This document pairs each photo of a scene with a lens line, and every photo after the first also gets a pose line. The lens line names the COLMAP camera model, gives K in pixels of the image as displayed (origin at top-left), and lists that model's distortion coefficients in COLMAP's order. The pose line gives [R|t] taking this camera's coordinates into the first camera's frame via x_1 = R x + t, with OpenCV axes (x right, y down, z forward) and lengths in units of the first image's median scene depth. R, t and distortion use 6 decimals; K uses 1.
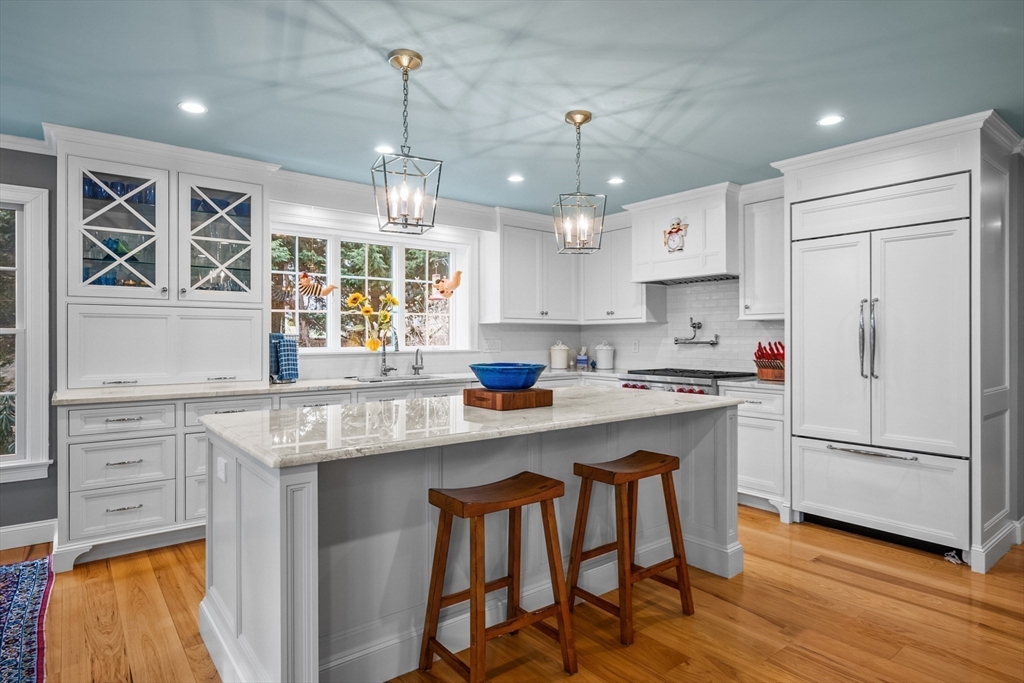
lens RADIAL K [[570.0, 0, 514.9], [0, 570.0, 341.4], [0, 0, 1]] dist [-0.000936, -0.000995]
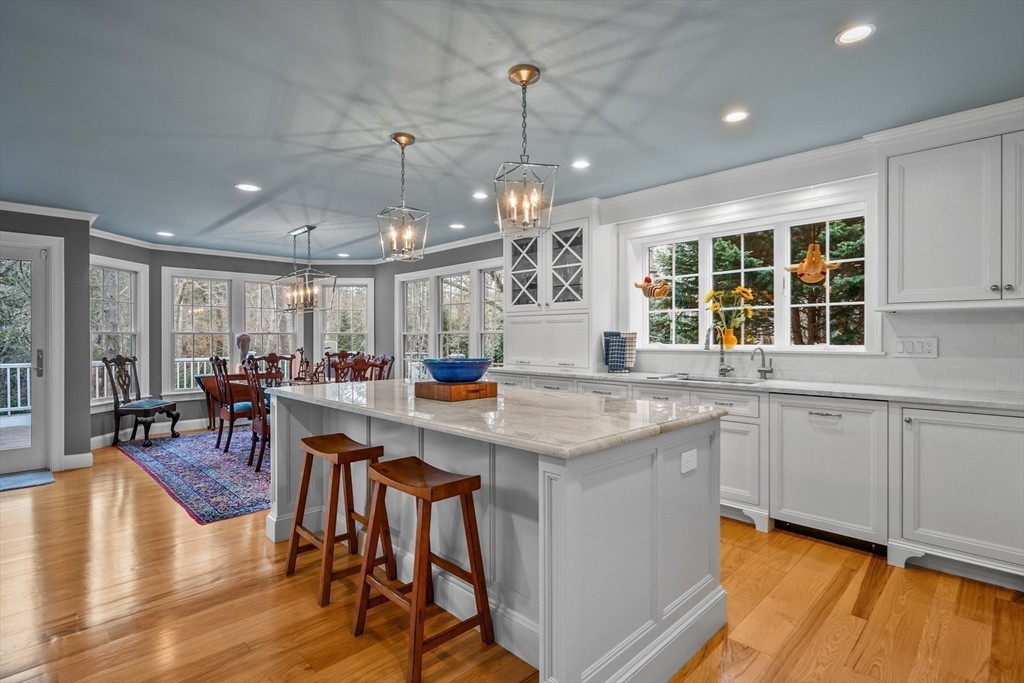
lens RADIAL K [[497.8, 0, 511.5], [0, 497.8, 334.4], [0, 0, 1]] dist [-0.004026, -0.000590]
pose [[0.107583, -0.000245, -0.994196, 0.790906], [-0.000780, 1.000000, -0.000331, -0.010160], [0.994196, 0.000811, 0.107583, 0.853585]]
